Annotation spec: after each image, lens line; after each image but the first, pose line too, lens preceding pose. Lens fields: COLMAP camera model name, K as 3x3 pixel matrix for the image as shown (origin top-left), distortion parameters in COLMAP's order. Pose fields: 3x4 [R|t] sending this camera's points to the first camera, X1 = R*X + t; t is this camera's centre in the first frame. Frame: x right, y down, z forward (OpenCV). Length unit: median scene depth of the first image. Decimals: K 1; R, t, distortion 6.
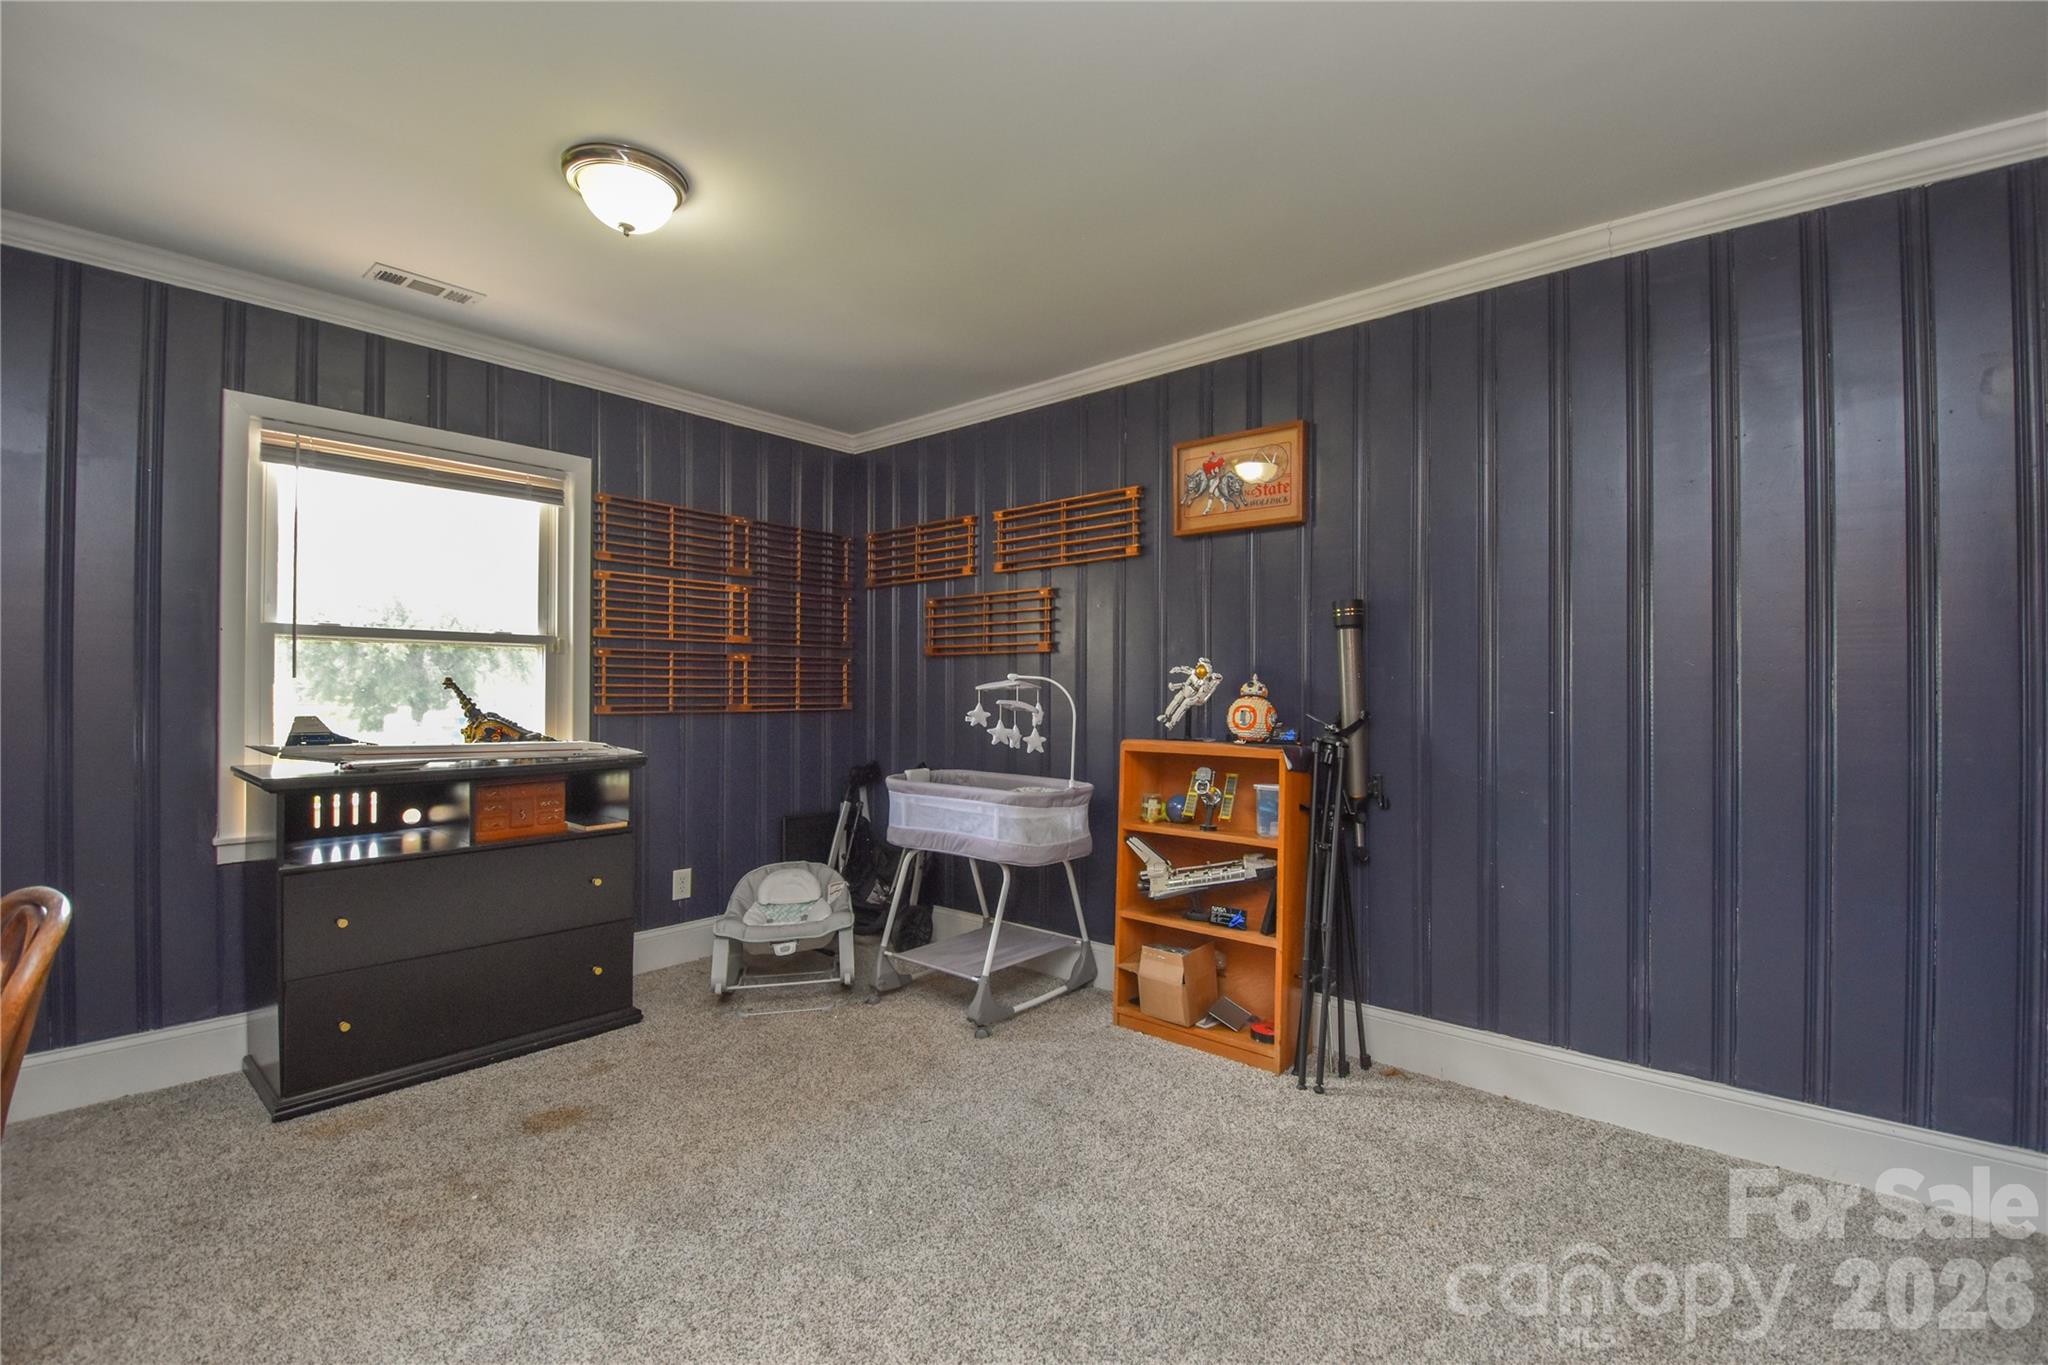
lens RADIAL K [[901.8, 0, 1026.5], [0, 901.8, 683.8], [0, 0, 1]] dist [-0.003011, -0.012595]
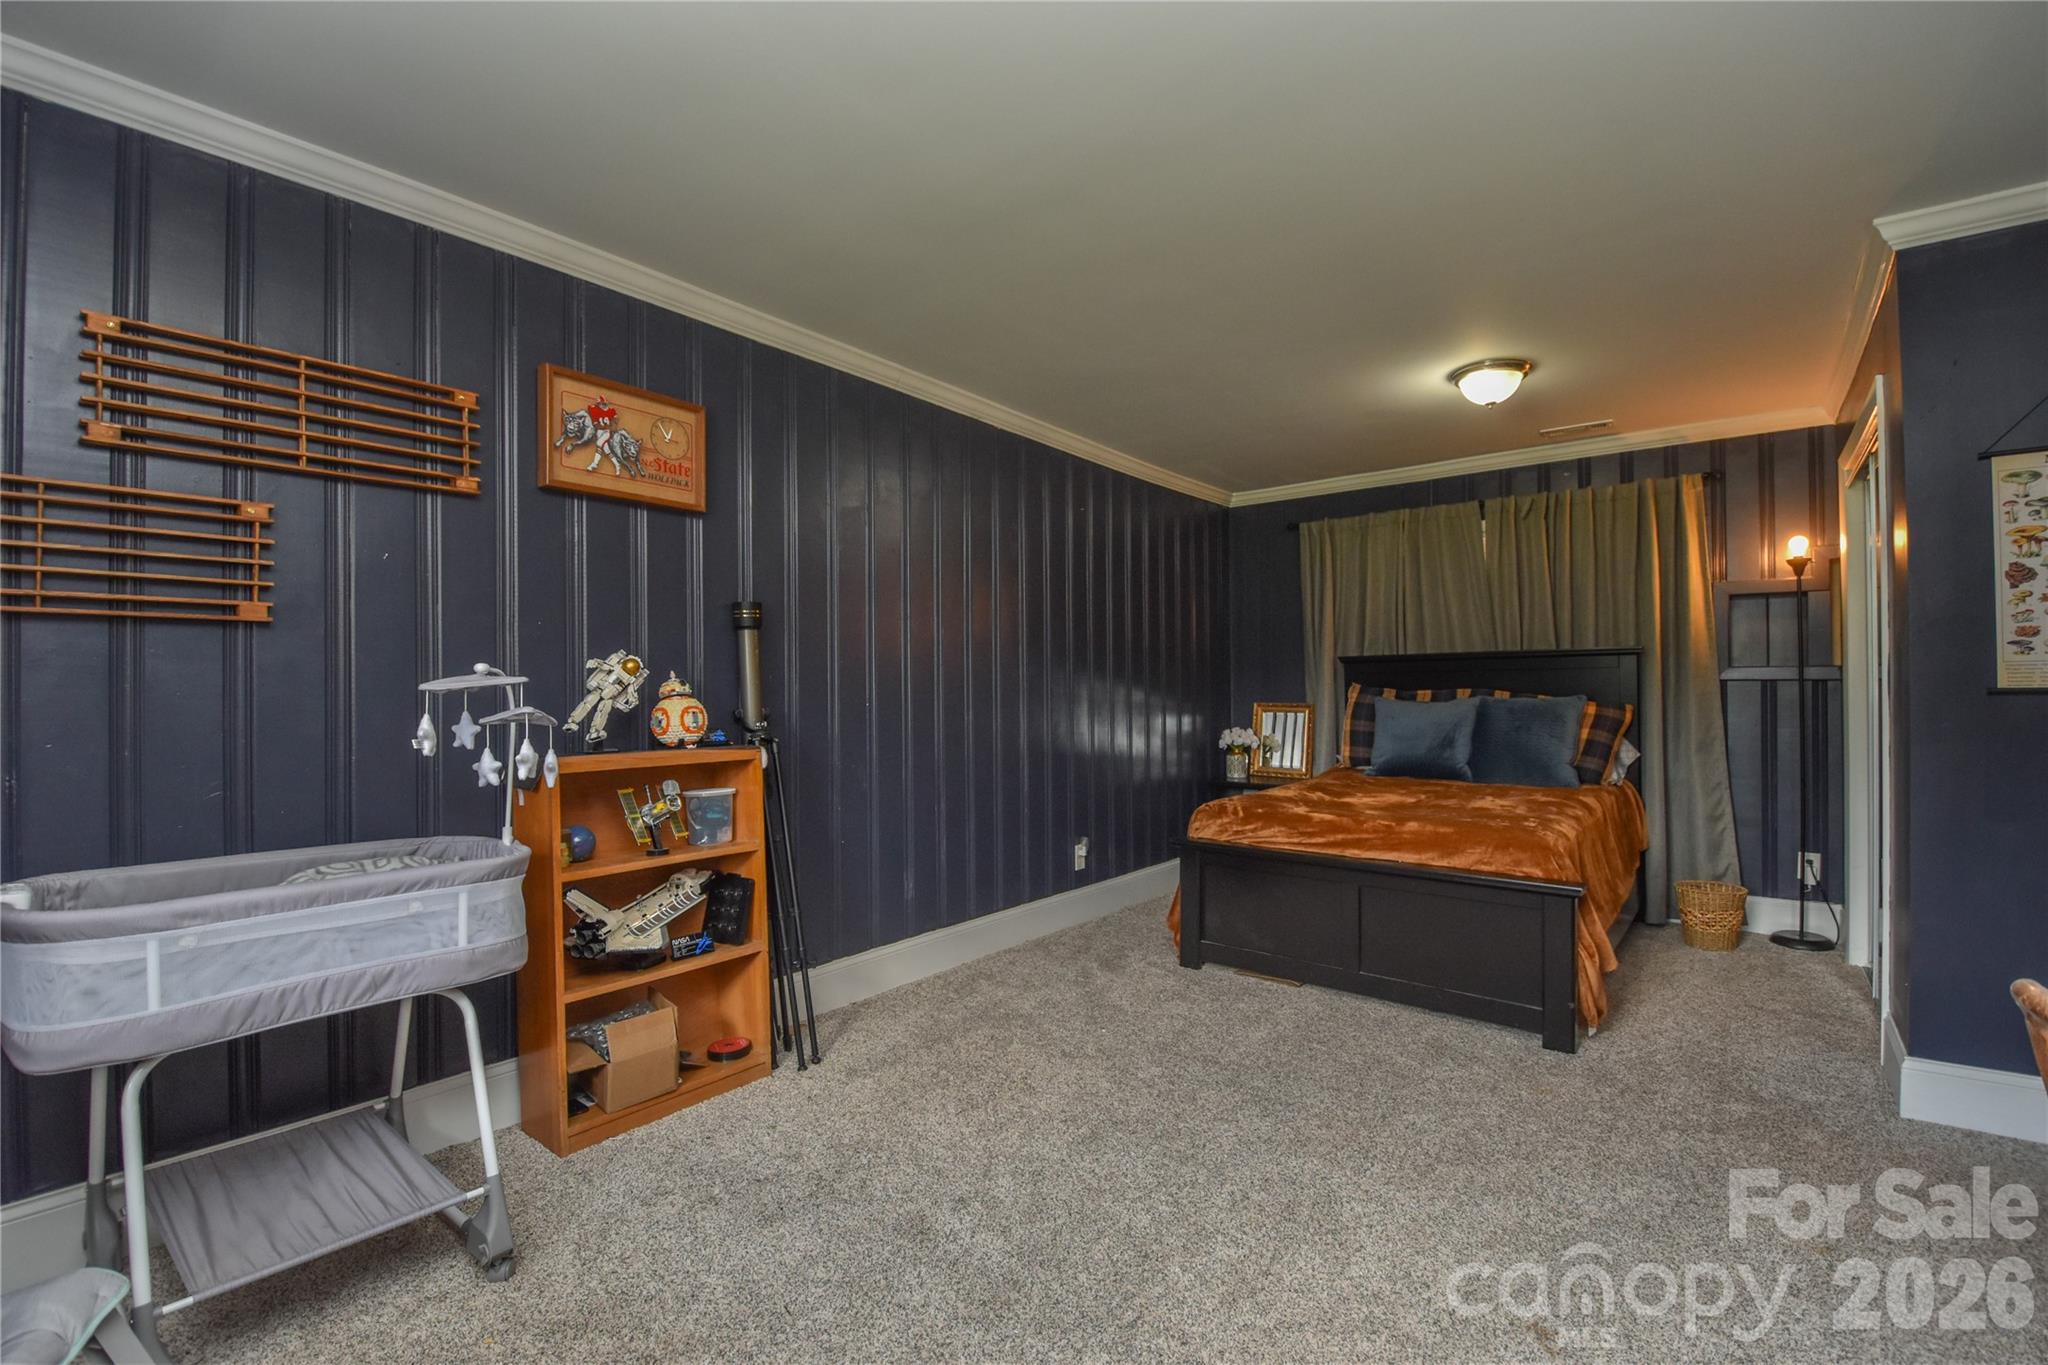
lens RADIAL K [[901.8, 0, 1028.2], [0, 901.8, 685.2], [0, 0, 1]] dist [-0.003011, -0.012595]
pose [[-0.048858, 0.001772, 0.998804, -0.645419], [-0.001990, 0.999996, -0.001871, 0.003920], [-0.998804, -0.002079, -0.048854, 0.678135]]
